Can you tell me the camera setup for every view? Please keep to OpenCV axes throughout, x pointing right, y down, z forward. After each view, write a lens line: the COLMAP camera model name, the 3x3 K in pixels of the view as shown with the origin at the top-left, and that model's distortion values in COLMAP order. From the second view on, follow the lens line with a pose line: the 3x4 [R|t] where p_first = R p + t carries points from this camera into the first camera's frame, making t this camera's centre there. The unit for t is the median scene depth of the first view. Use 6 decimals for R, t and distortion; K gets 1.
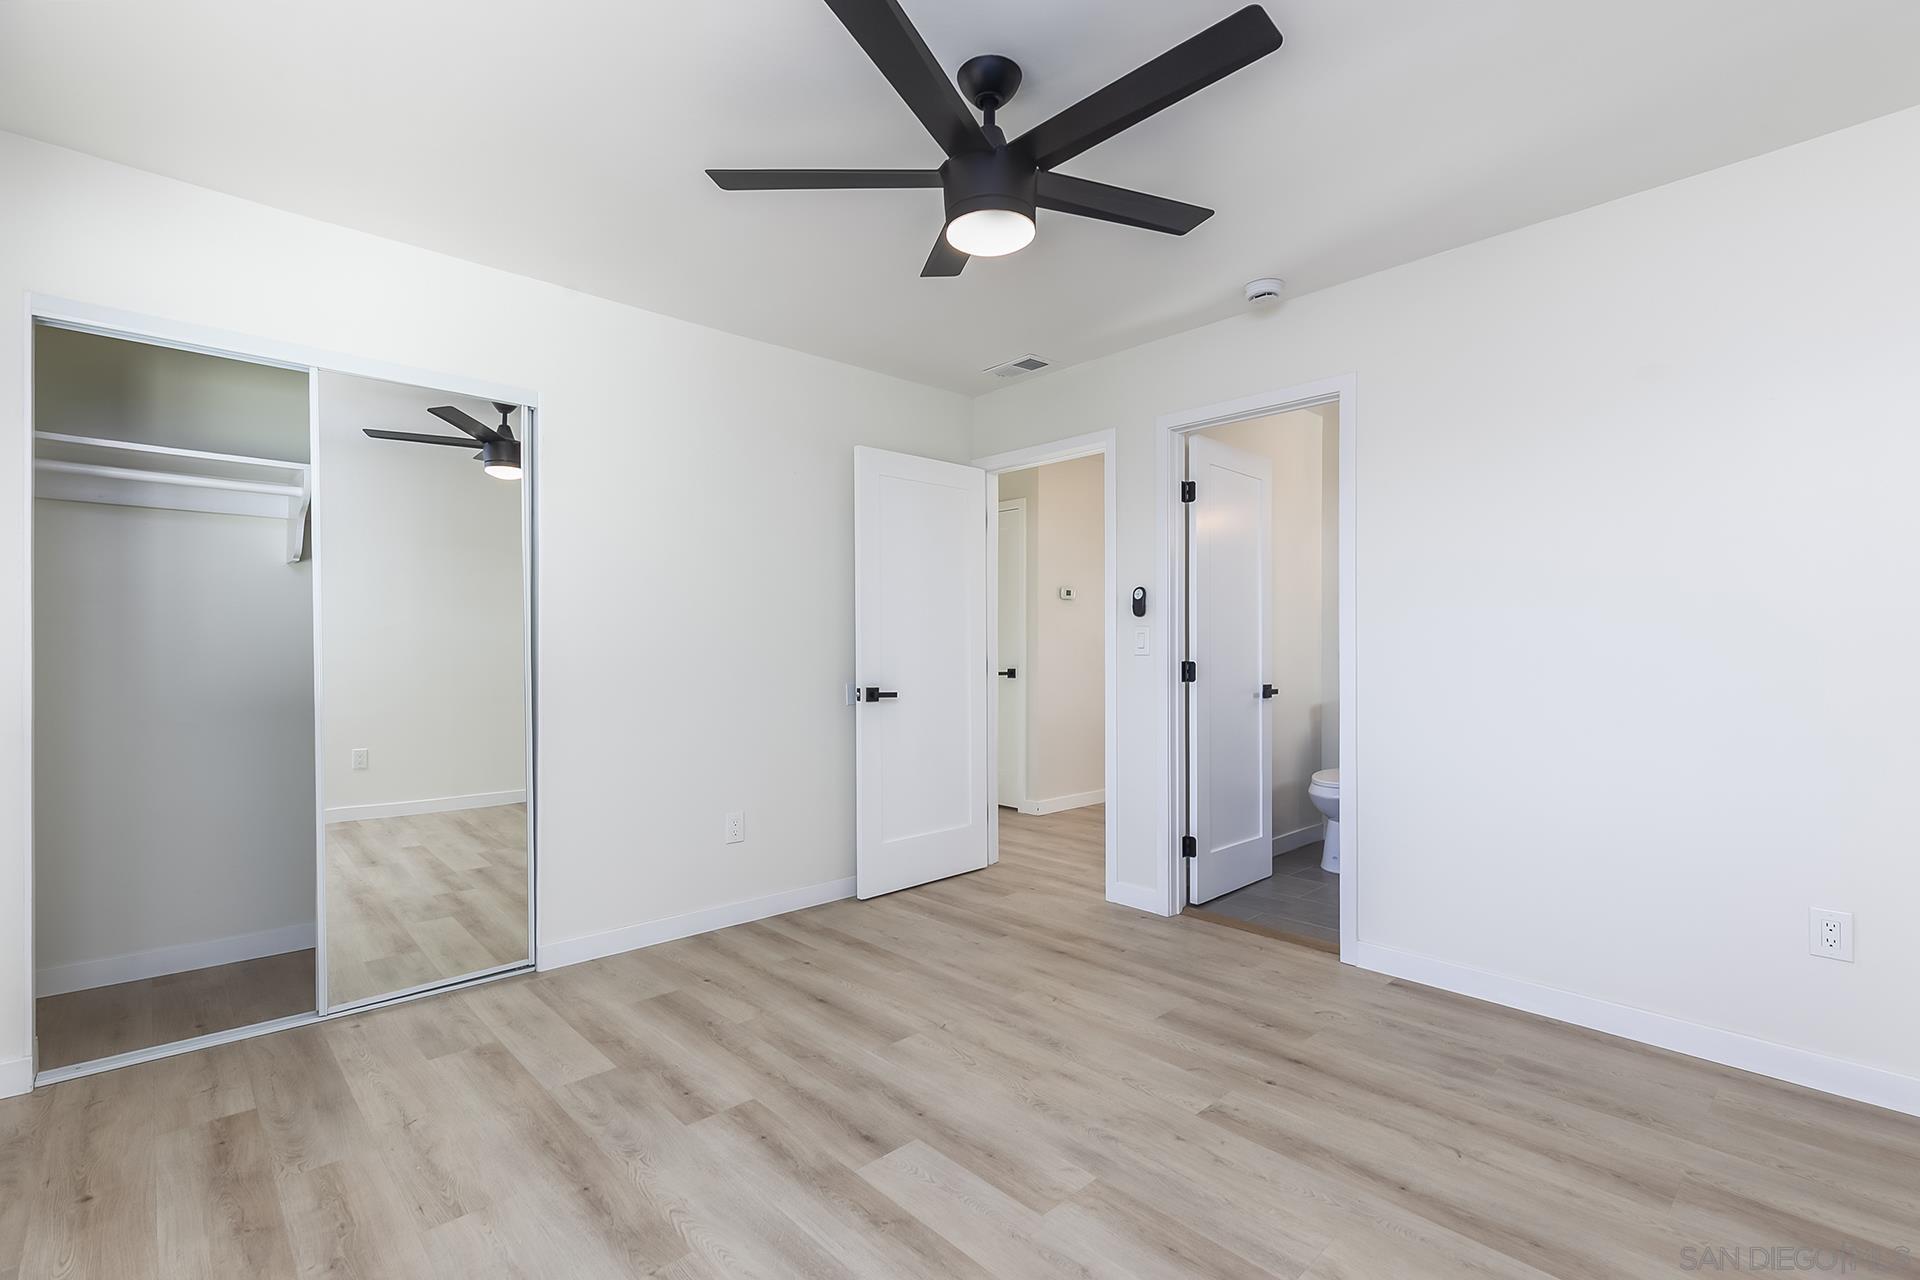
lens RADIAL K [[882.7, 0, 953.0], [0, 882.7, 641.0], [0, 0, 1]] dist [0.009572, -0.000950]
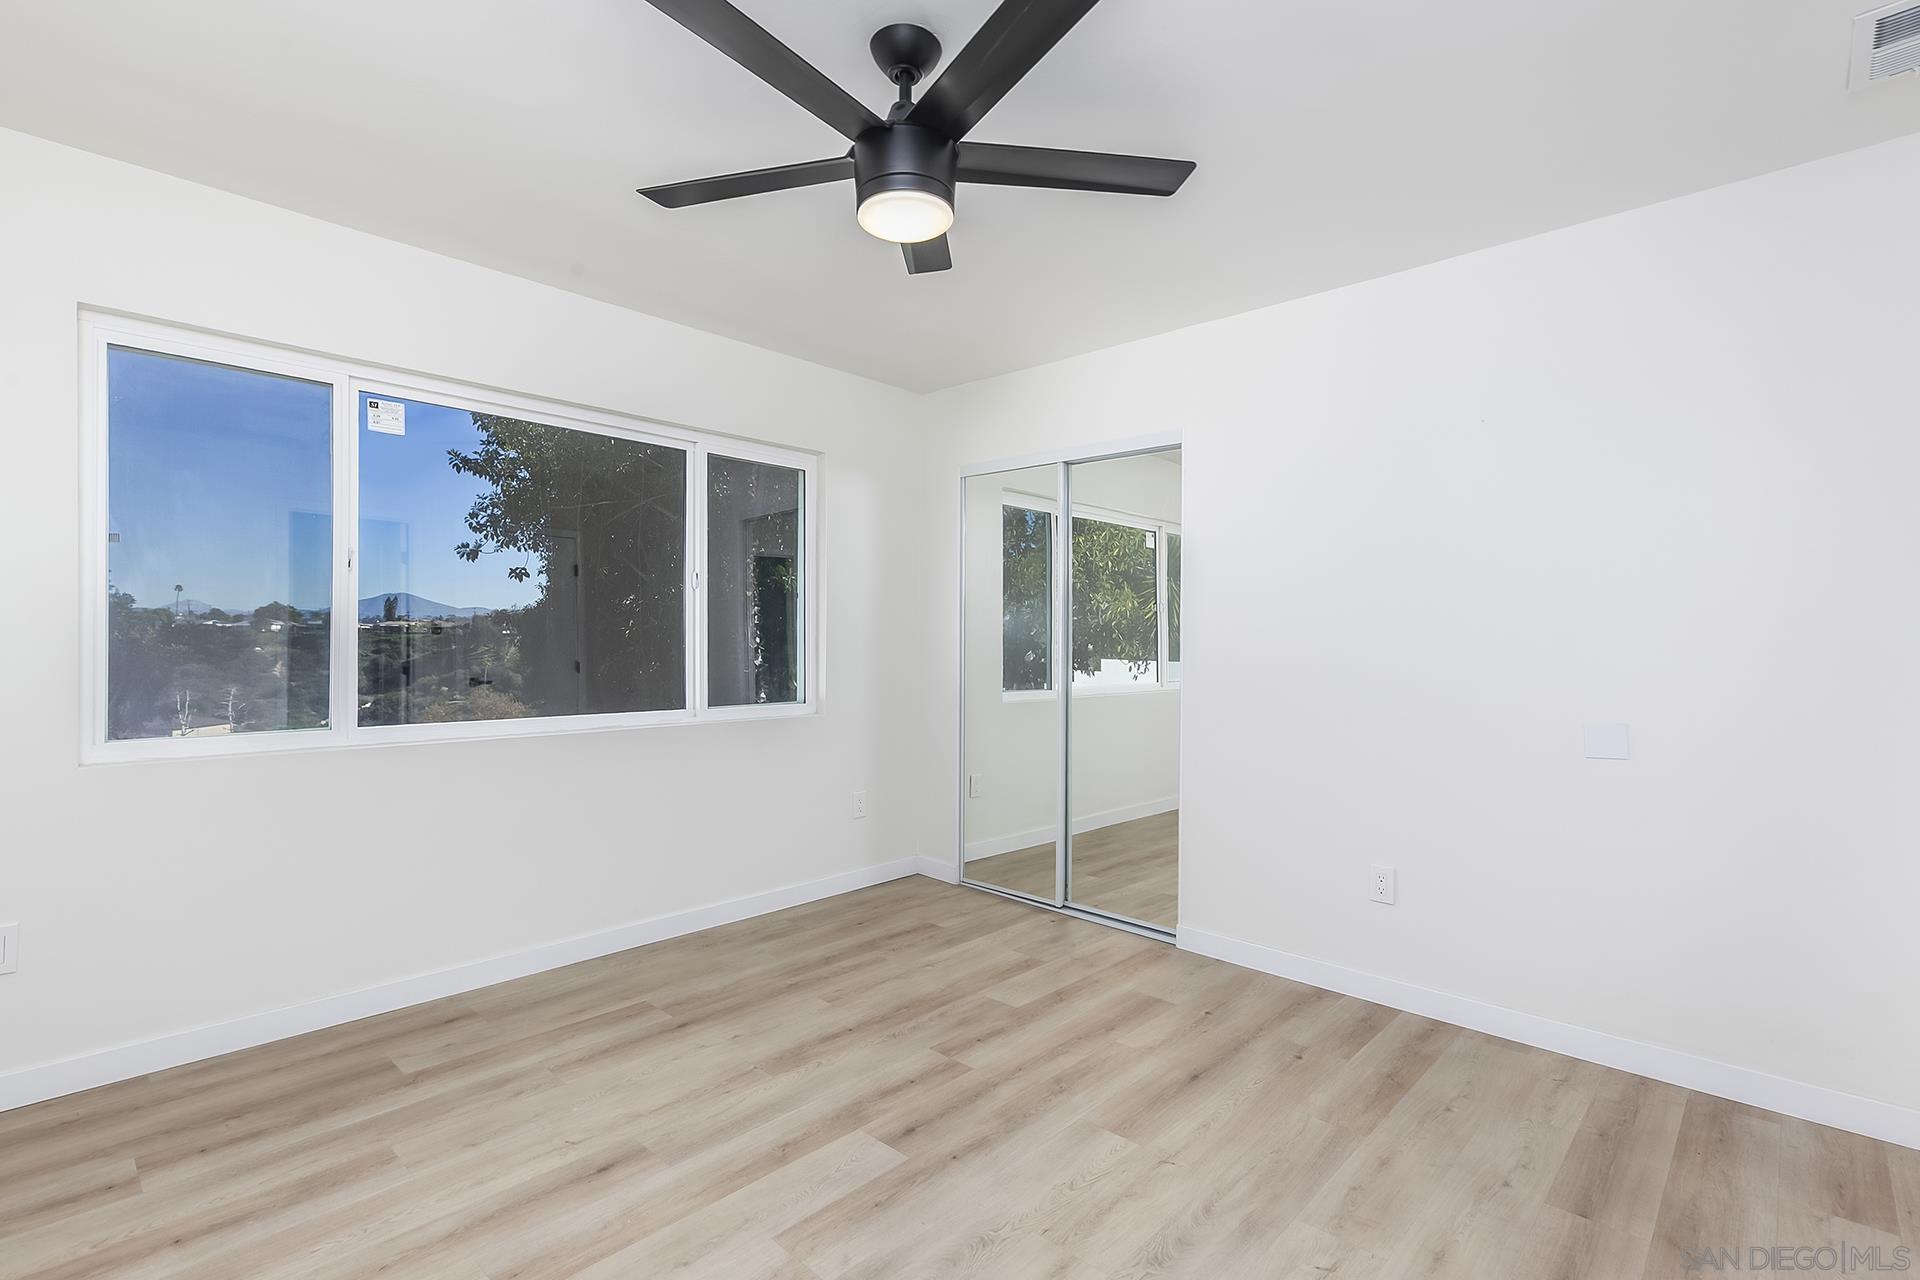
lens RADIAL K [[882.7, 0, 966.1], [0, 882.7, 642.8], [0, 0, 1]] dist [0.009572, -0.000950]
pose [[0.069985, 0.003975, -0.997540, 0.808810], [-0.004015, 0.999985, 0.003703, -0.021184], [0.997540, 0.003746, 0.070000, 0.834656]]
